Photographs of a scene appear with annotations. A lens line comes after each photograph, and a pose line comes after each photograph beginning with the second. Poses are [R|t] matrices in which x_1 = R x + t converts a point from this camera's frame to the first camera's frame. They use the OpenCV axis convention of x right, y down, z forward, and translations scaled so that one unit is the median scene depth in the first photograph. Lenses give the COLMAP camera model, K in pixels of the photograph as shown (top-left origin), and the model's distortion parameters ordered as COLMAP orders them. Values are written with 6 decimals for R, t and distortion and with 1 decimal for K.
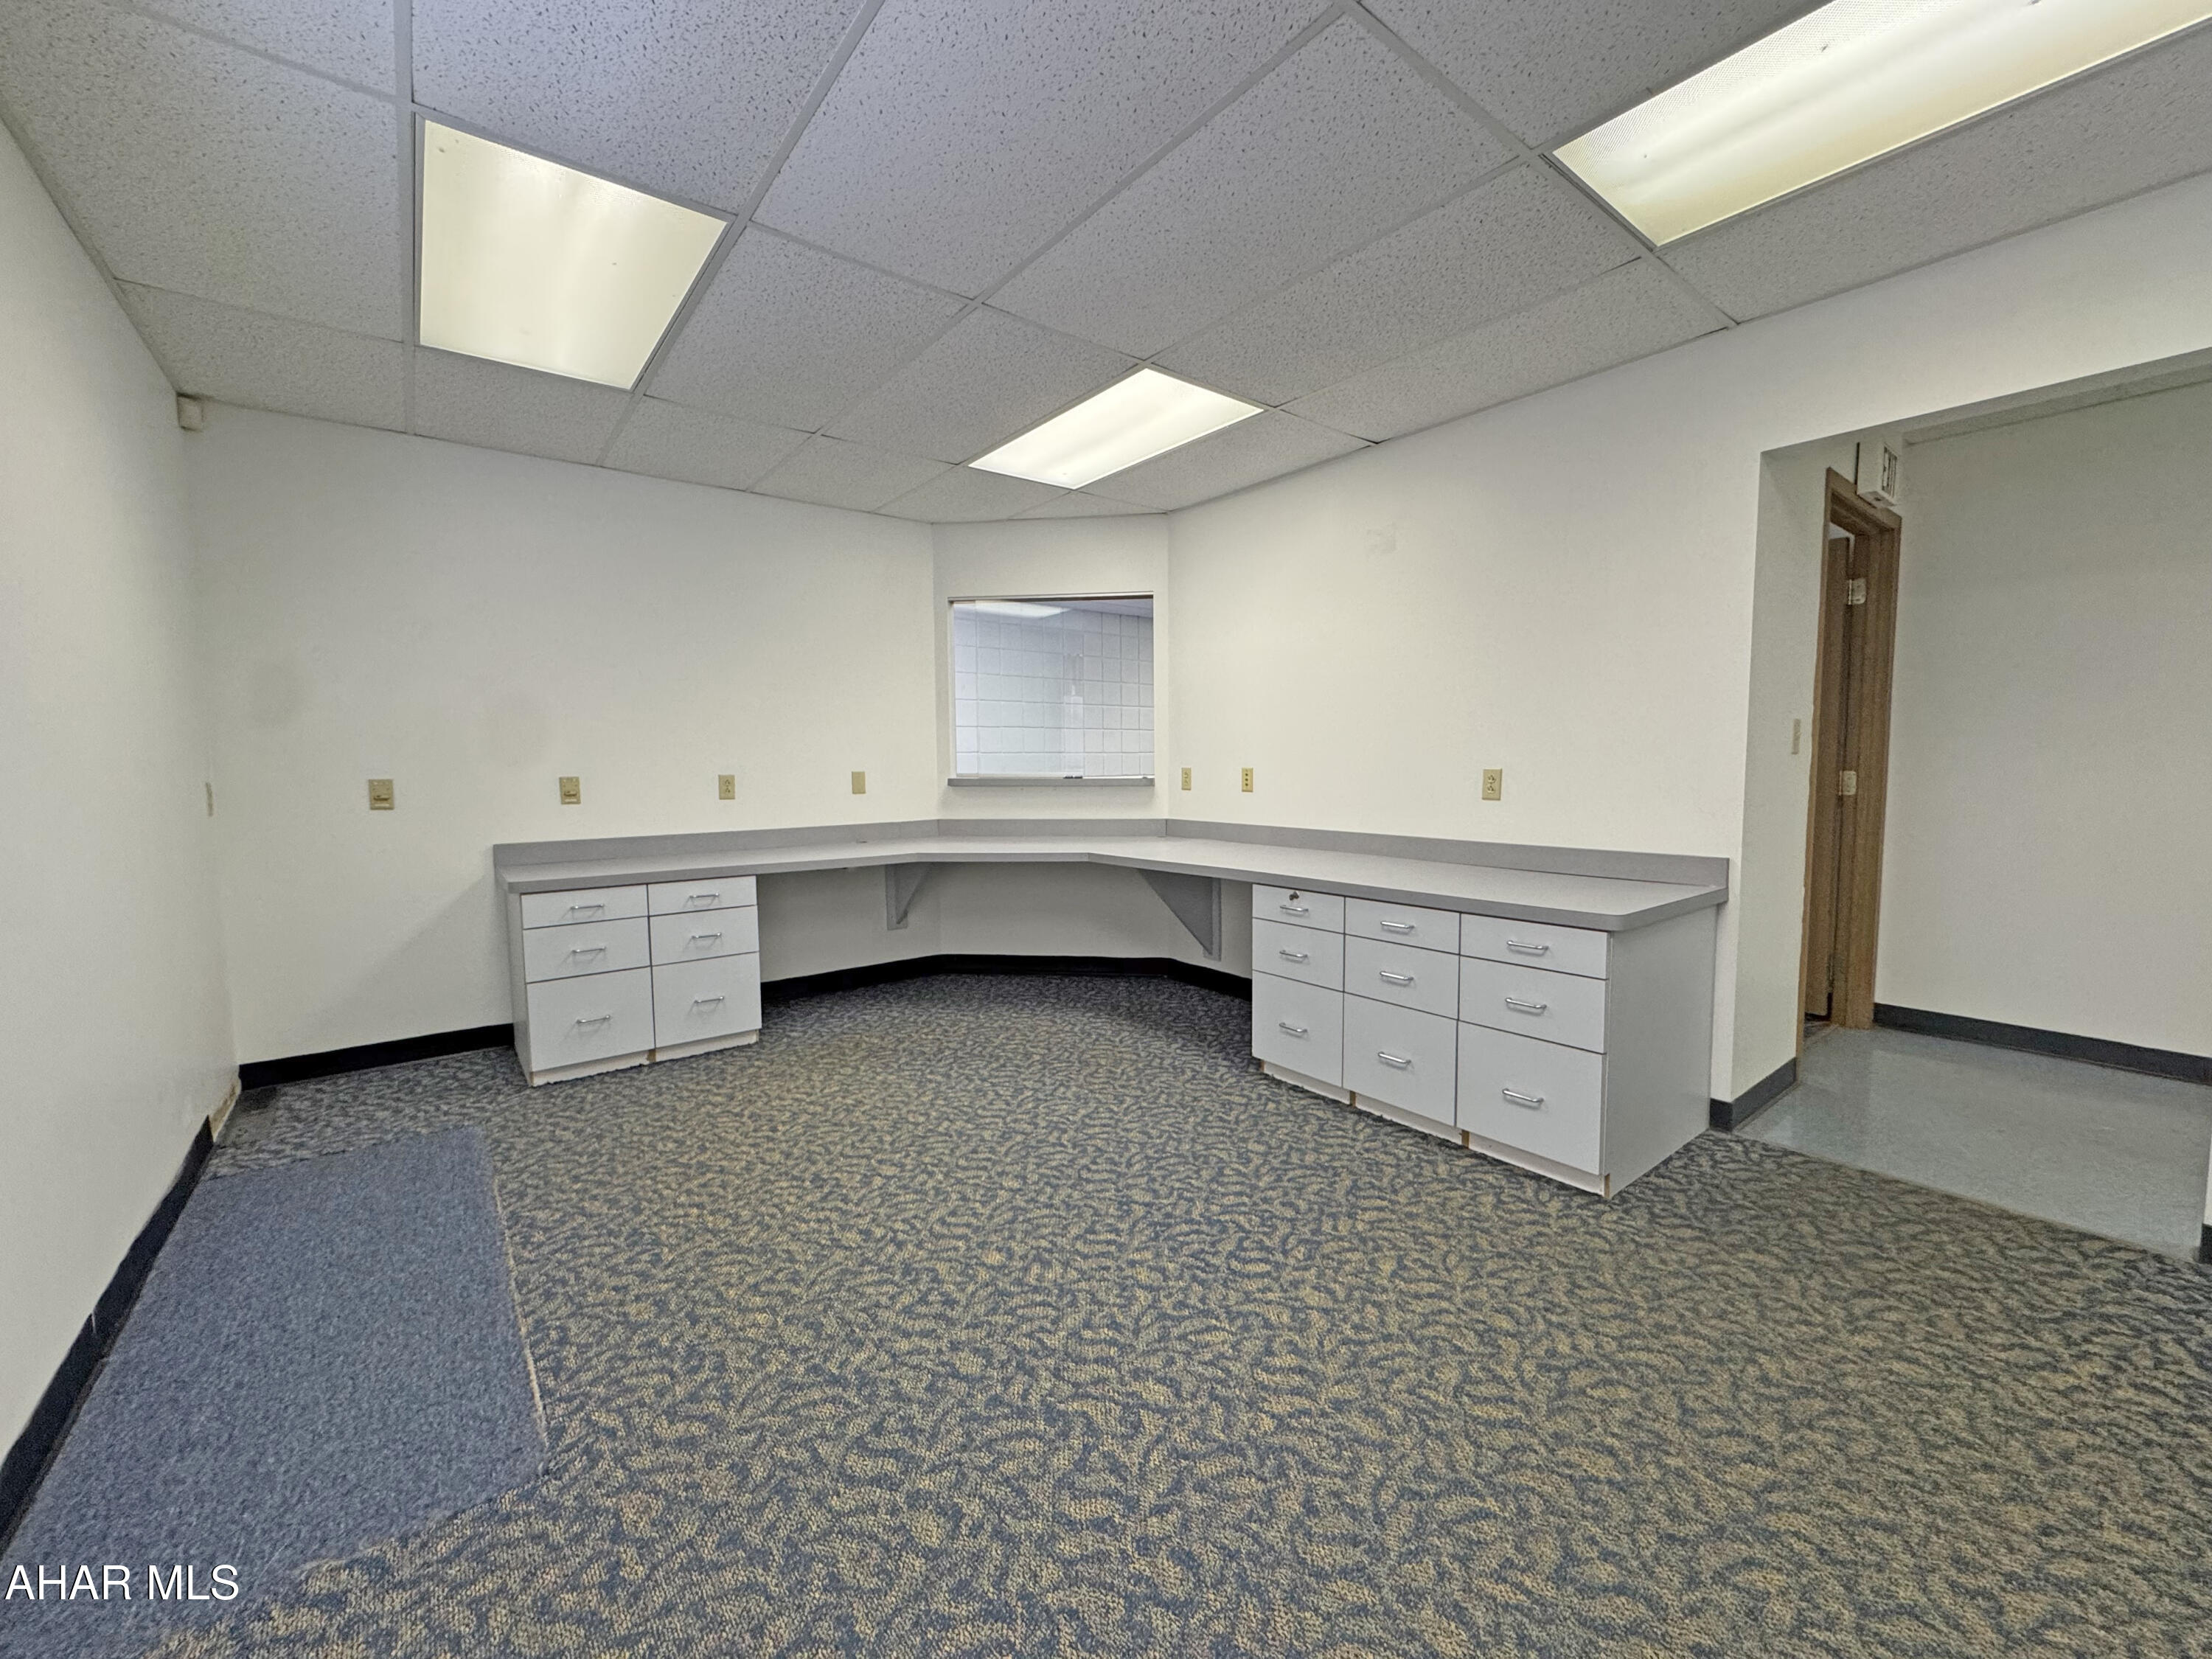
lens RADIAL K [[878.6, 0, 1106.0], [0, 878.6, 829.5], [0, 0, 1]] dist [-0.000514, -0.000099]
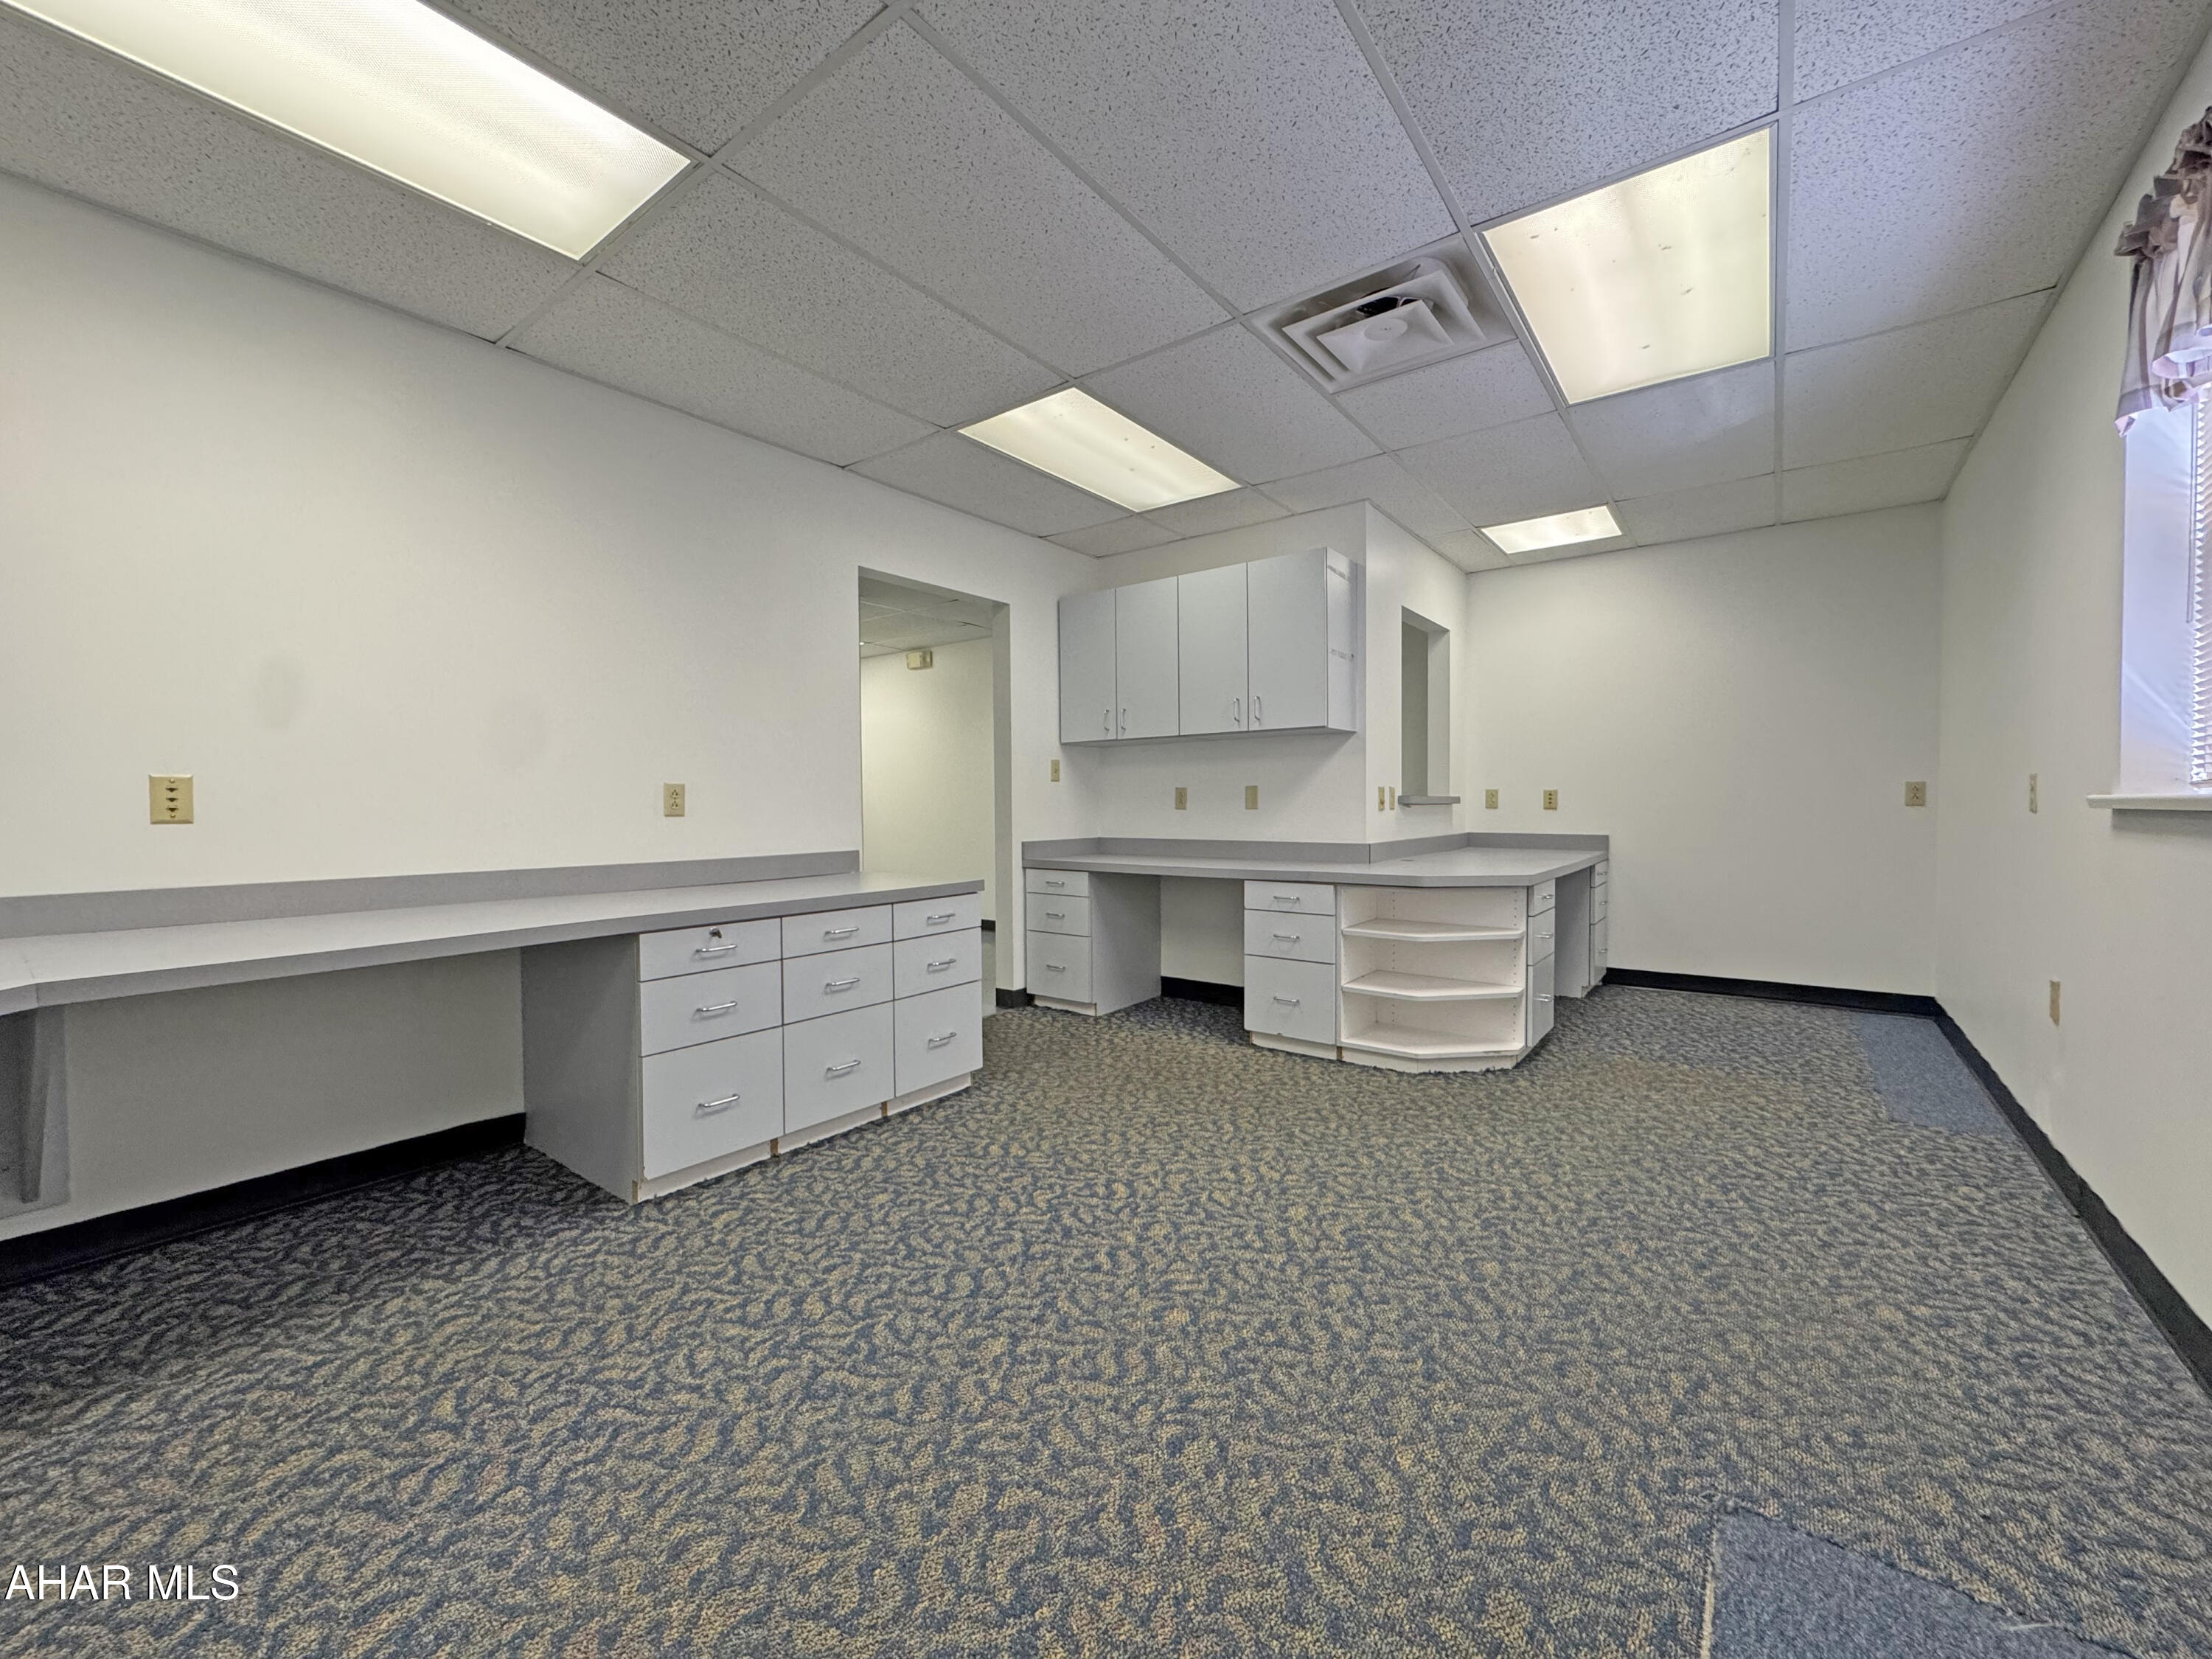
lens RADIAL K [[878.6, 0, 1106.0], [0, 878.6, 829.5], [0, 0, 1]] dist [-0.000514, -0.000099]
pose [[-0.251028, -0.016507, 0.967839, -0.882104], [0.086071, 0.995514, 0.039303, -0.025623], [-0.964146, 0.093169, -0.248481, 1.168173]]
